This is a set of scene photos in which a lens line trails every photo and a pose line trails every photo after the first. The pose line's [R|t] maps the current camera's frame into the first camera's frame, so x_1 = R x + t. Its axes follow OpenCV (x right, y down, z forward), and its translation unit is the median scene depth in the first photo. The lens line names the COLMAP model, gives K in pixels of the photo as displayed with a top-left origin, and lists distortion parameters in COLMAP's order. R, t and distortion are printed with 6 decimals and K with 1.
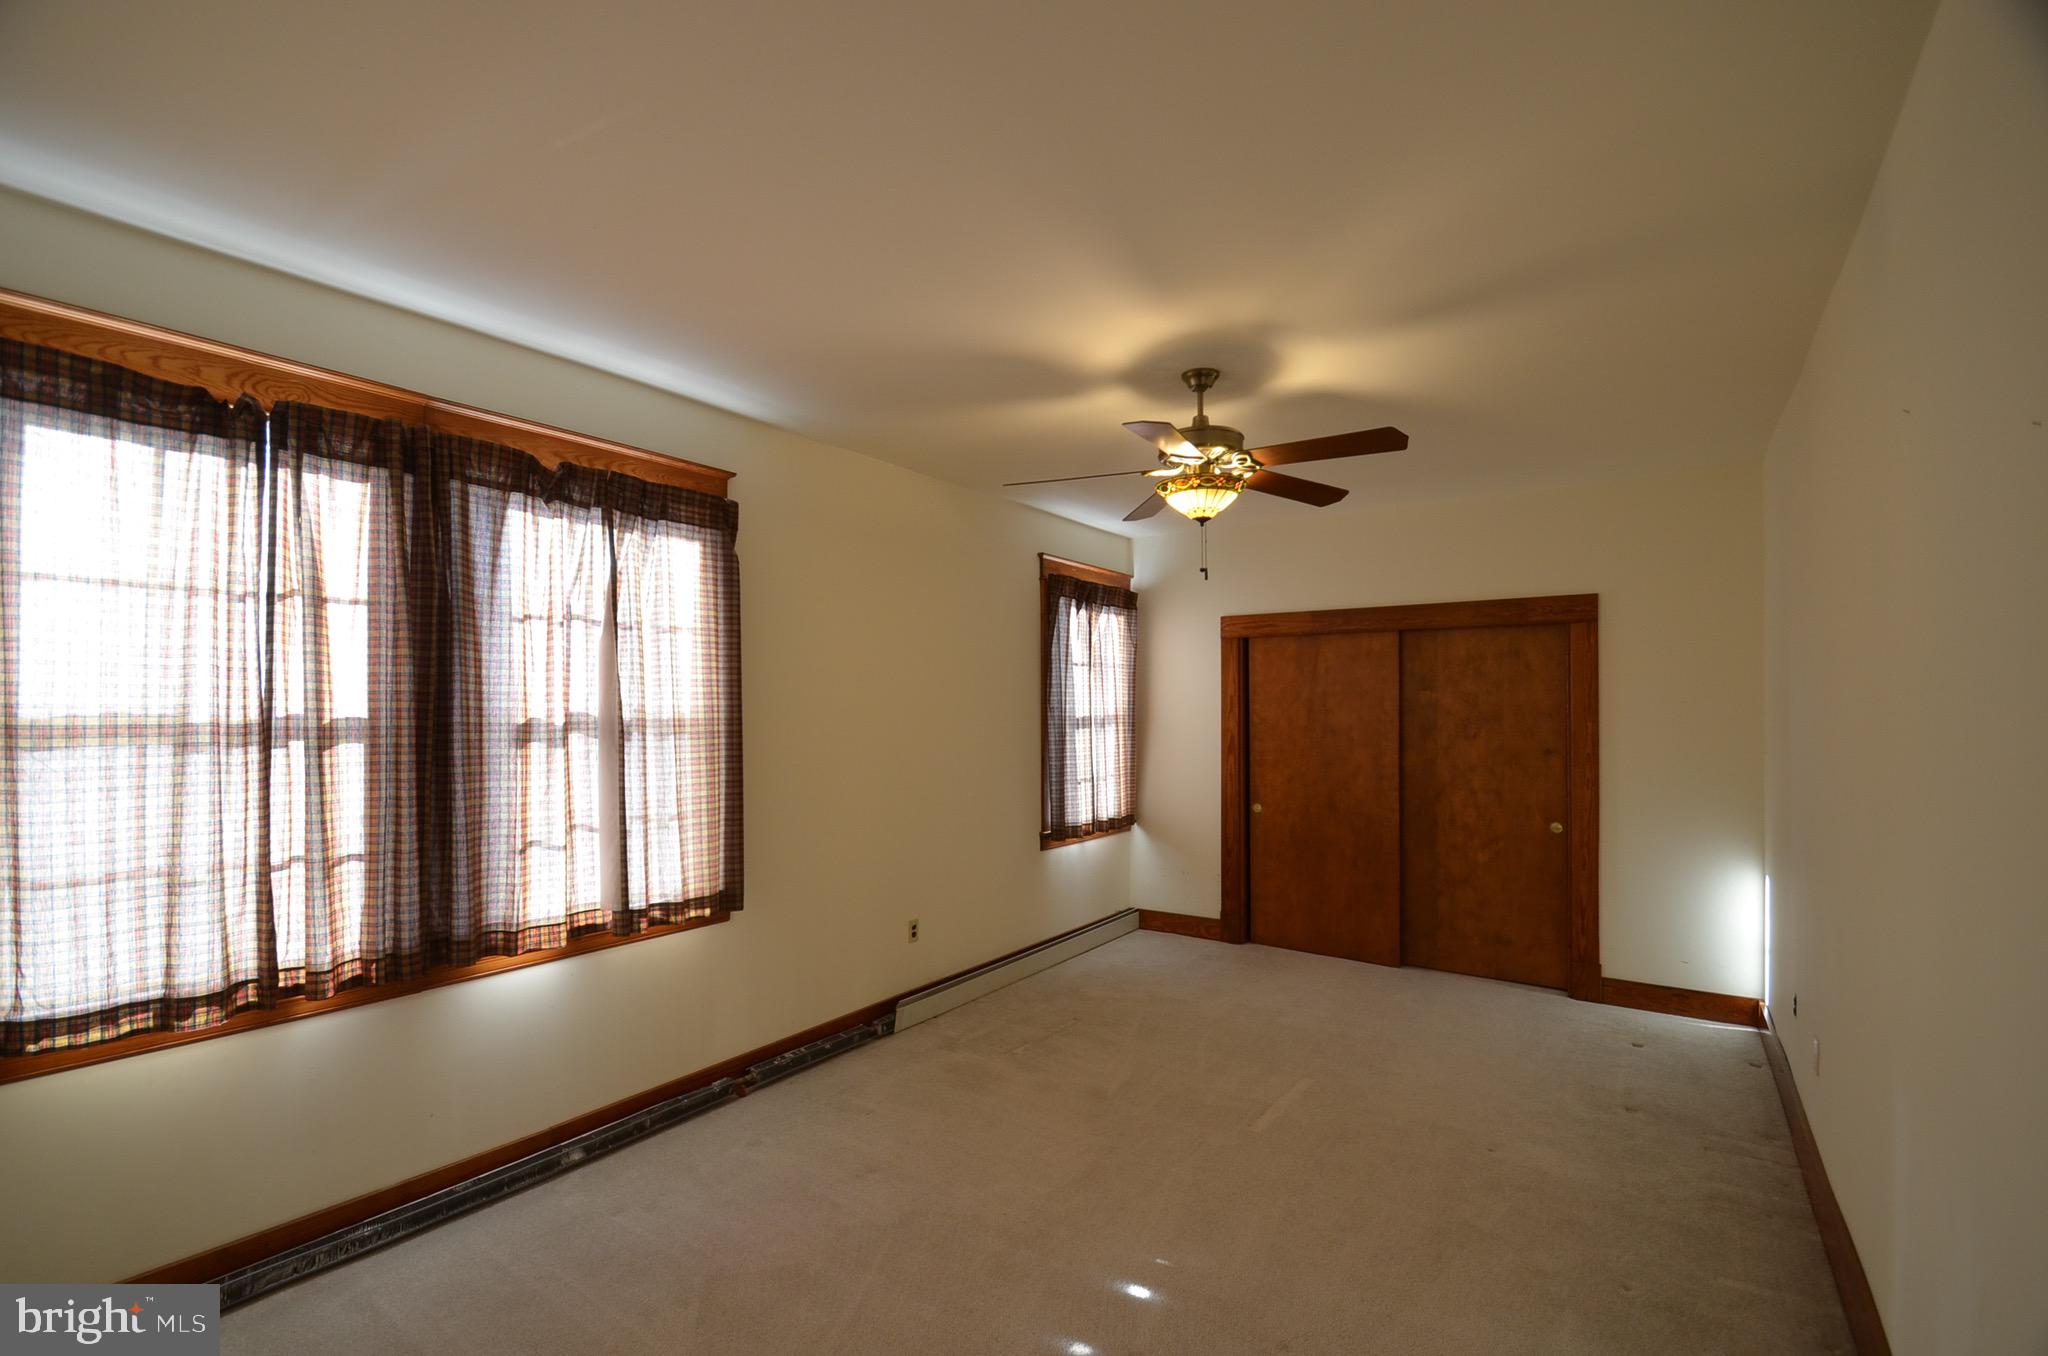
lens RADIAL K [[893.5, 0, 1015.7], [0, 893.5, 713.4], [0, 0, 1]] dist [0.014843, -0.011072]
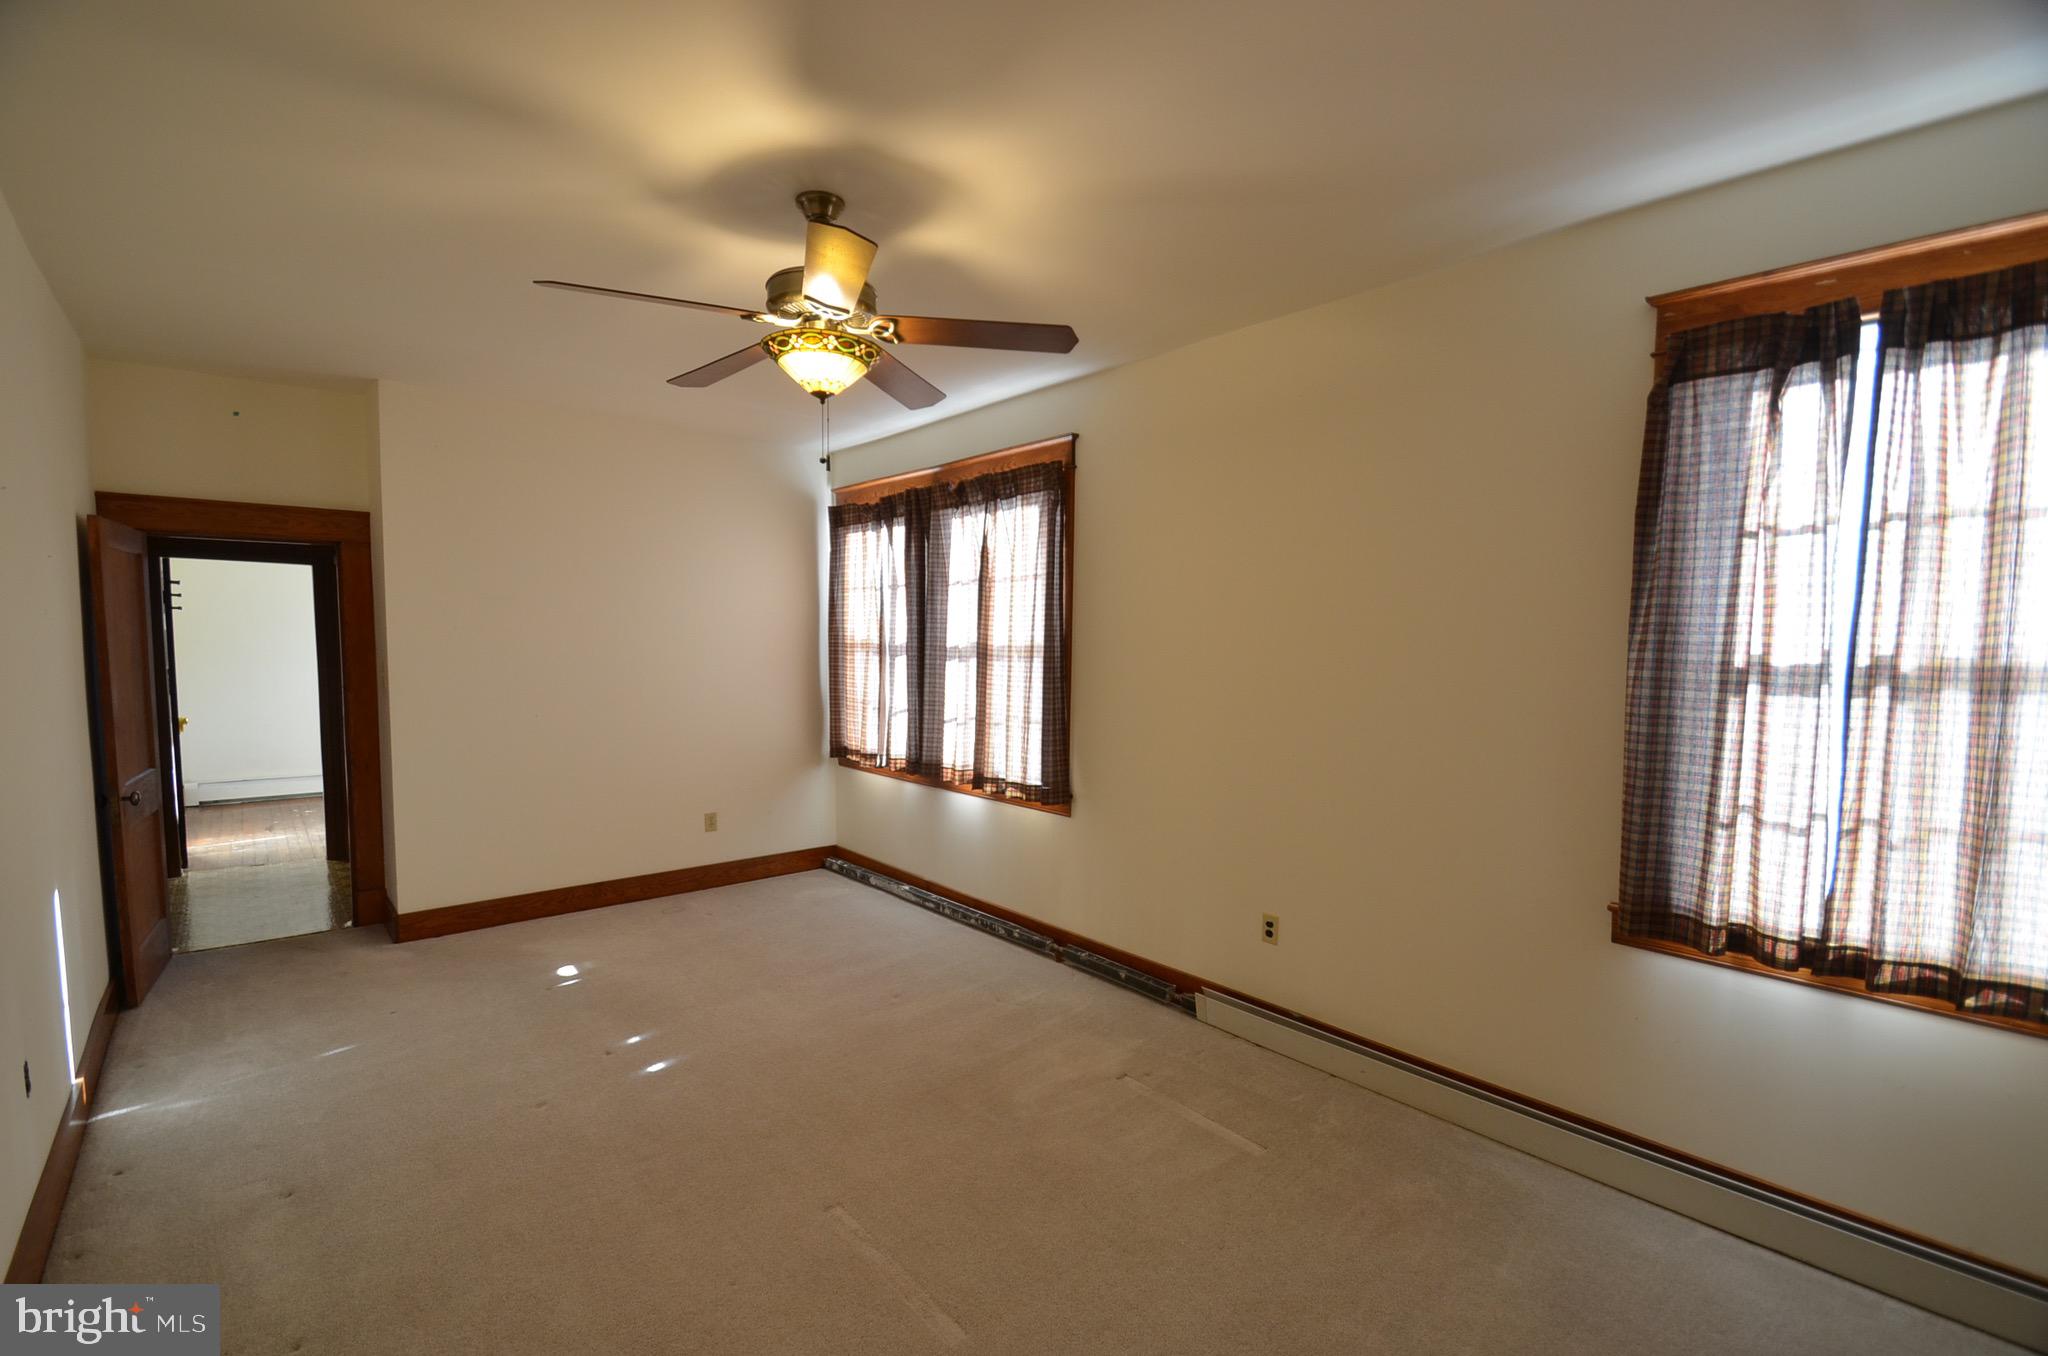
lens RADIAL K [[893.5, 0, 1015.7], [0, 893.5, 713.4], [0, 0, 1]] dist [0.014843, -0.011072]
pose [[-0.223311, 0.081298, -0.971351, 0.821098], [-0.013394, 0.996166, 0.086454, -0.008261], [0.974655, 0.032316, -0.221366, 1.160714]]
